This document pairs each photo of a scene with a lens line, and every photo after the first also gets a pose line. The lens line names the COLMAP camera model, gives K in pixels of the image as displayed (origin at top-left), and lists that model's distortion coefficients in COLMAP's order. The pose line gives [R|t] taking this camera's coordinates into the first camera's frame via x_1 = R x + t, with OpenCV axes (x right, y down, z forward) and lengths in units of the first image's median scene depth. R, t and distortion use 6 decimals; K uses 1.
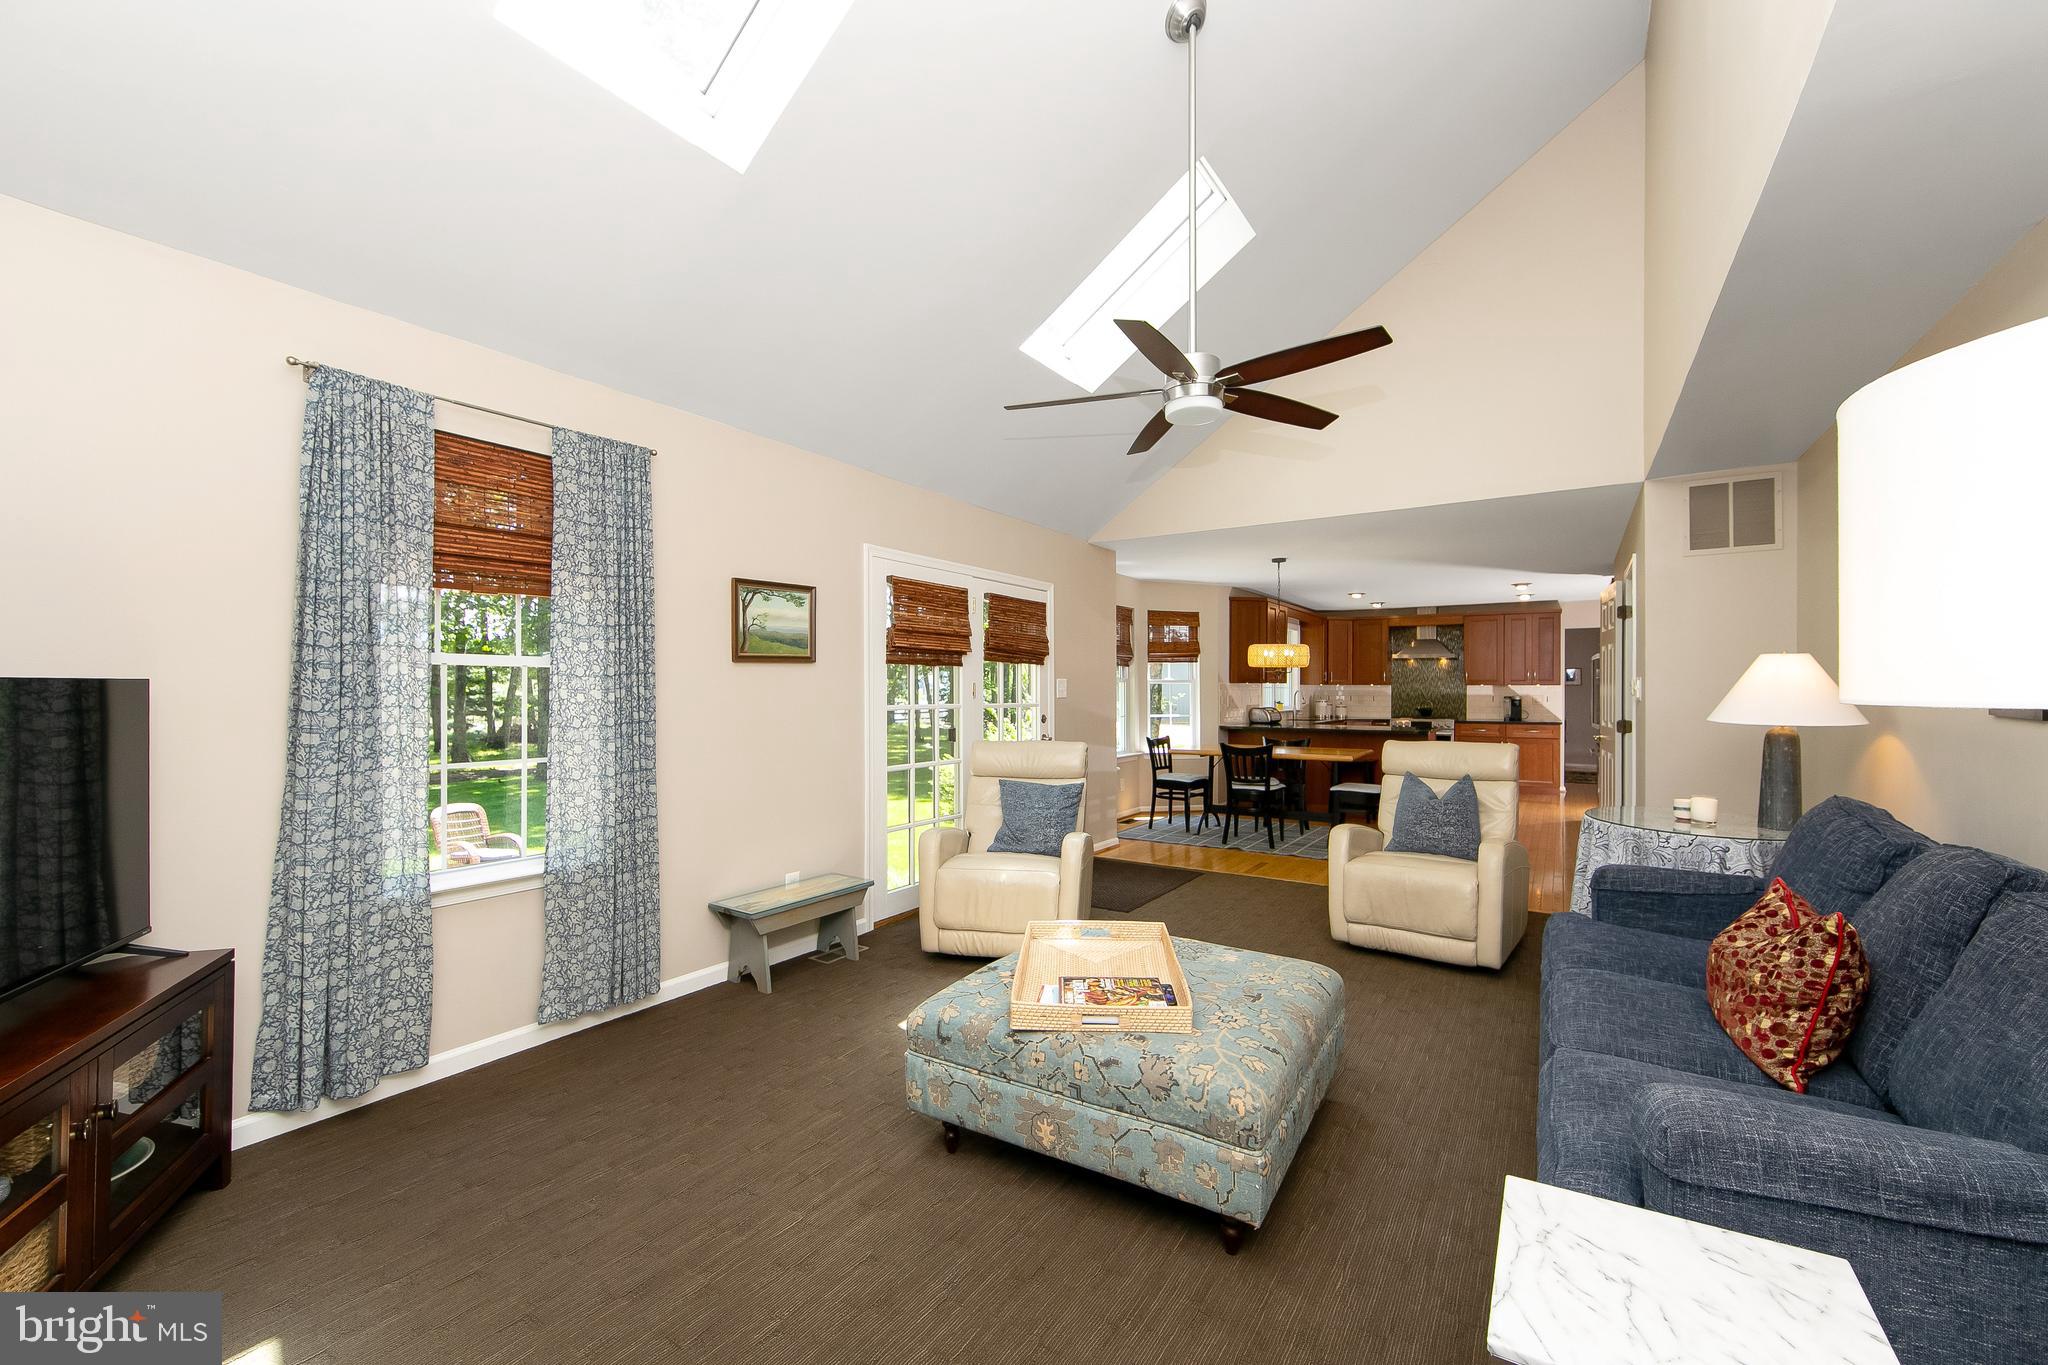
lens RADIAL K [[807.4, 0, 1038.4], [0, 807.4, 692.1], [0, 0, 1]] dist [-0.002129, -0.000095]
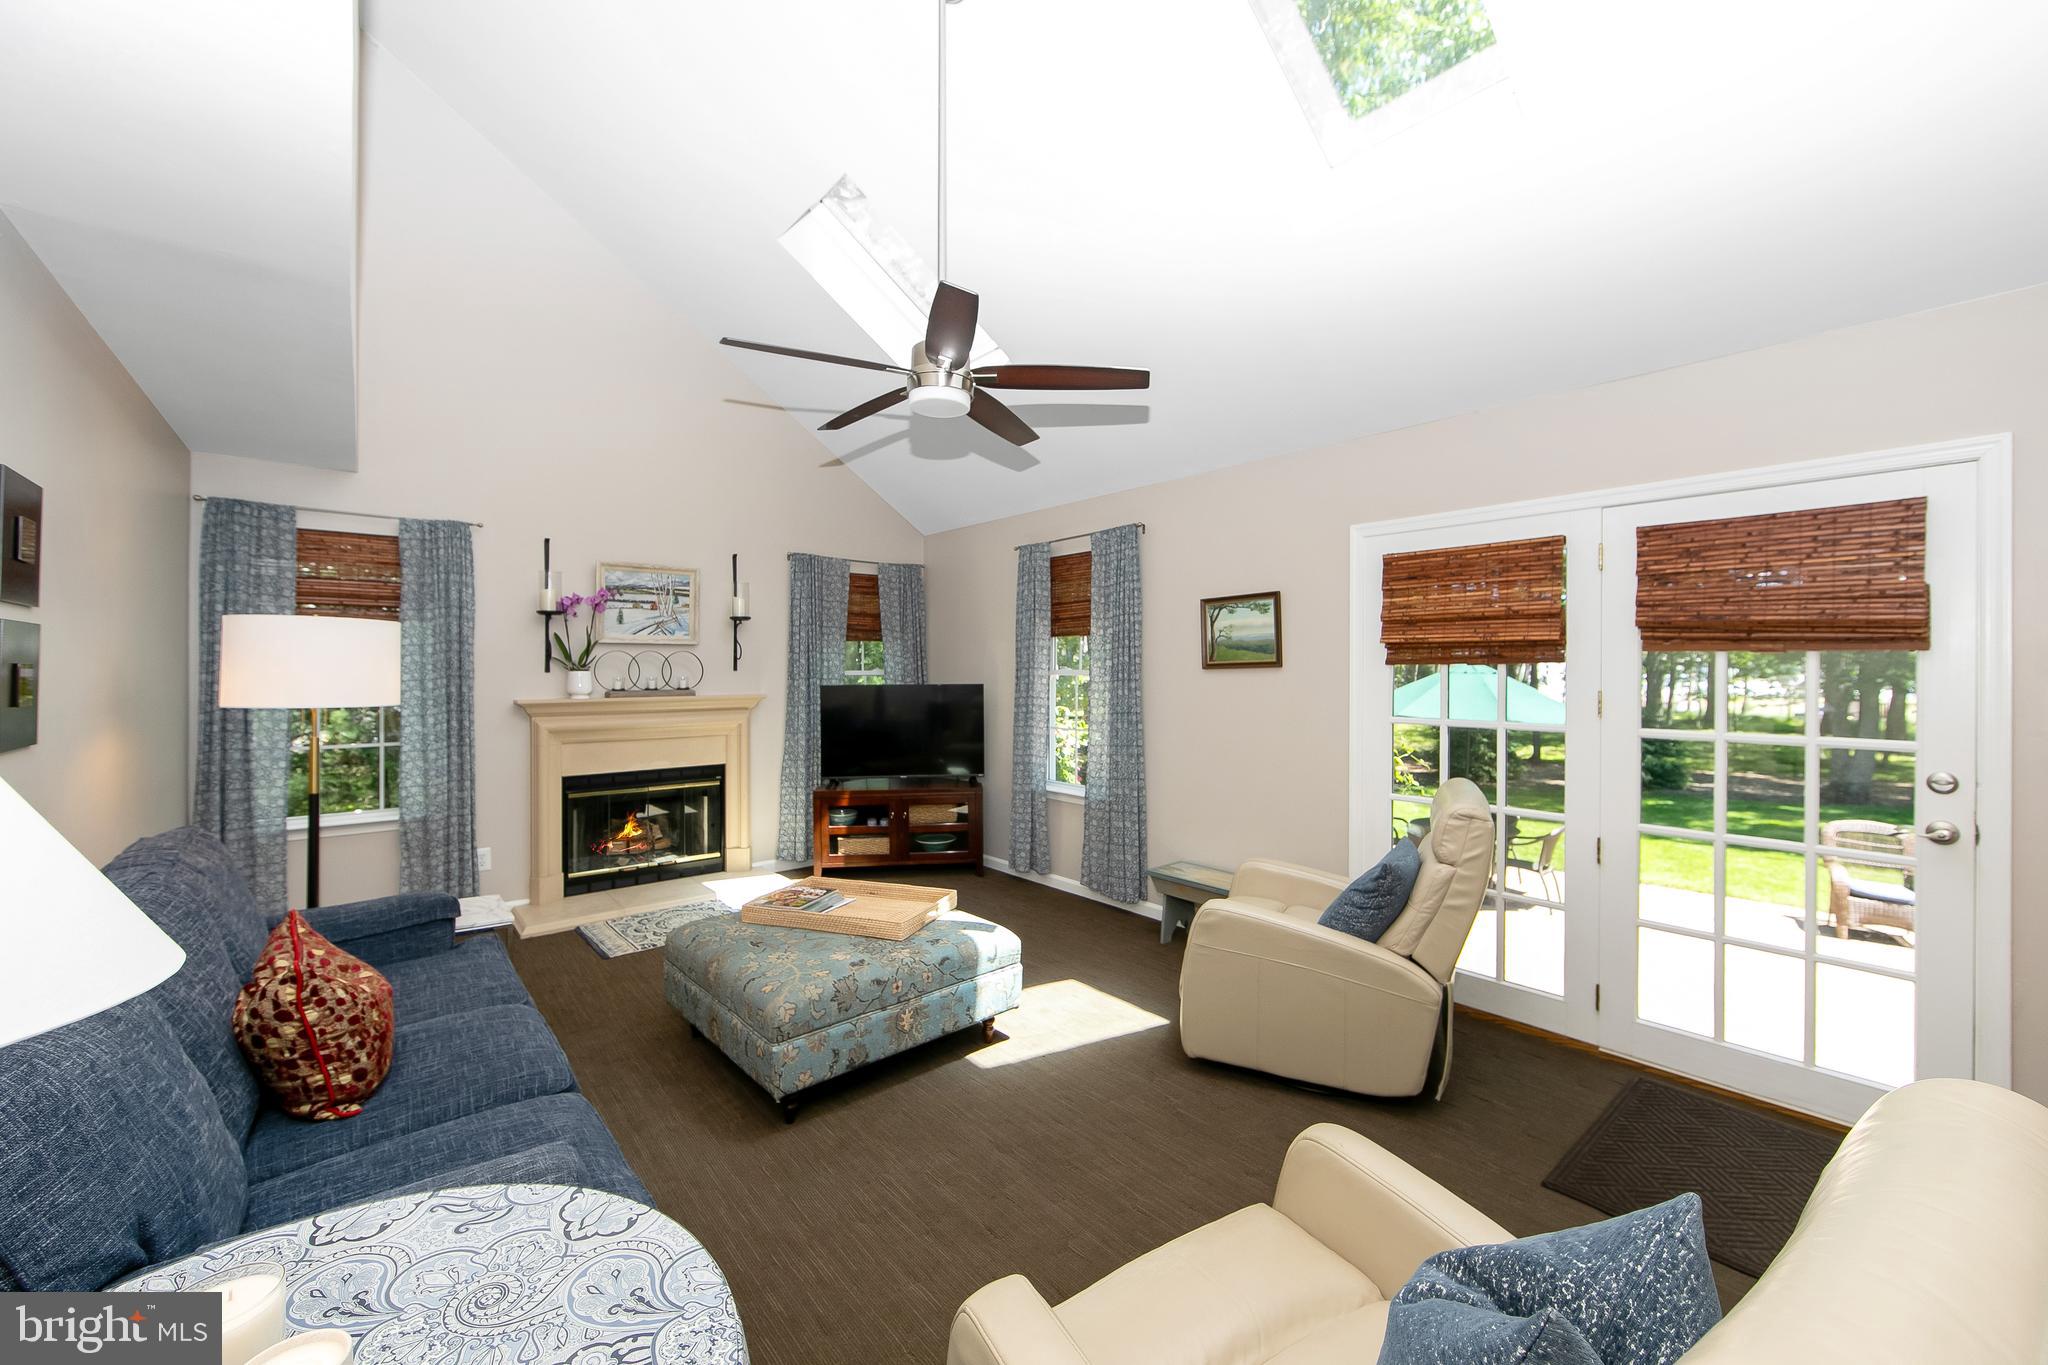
lens RADIAL K [[807.4, 0, 1037.3], [0, 807.4, 673.0], [0, 0, 1]] dist [-0.002129, -0.000095]
pose [[-0.280634, -0.000646, -0.959815, 0.793982], [-0.007452, 0.999971, 0.001506, -0.030091], [0.959786, 0.007575, -0.280631, 1.038813]]
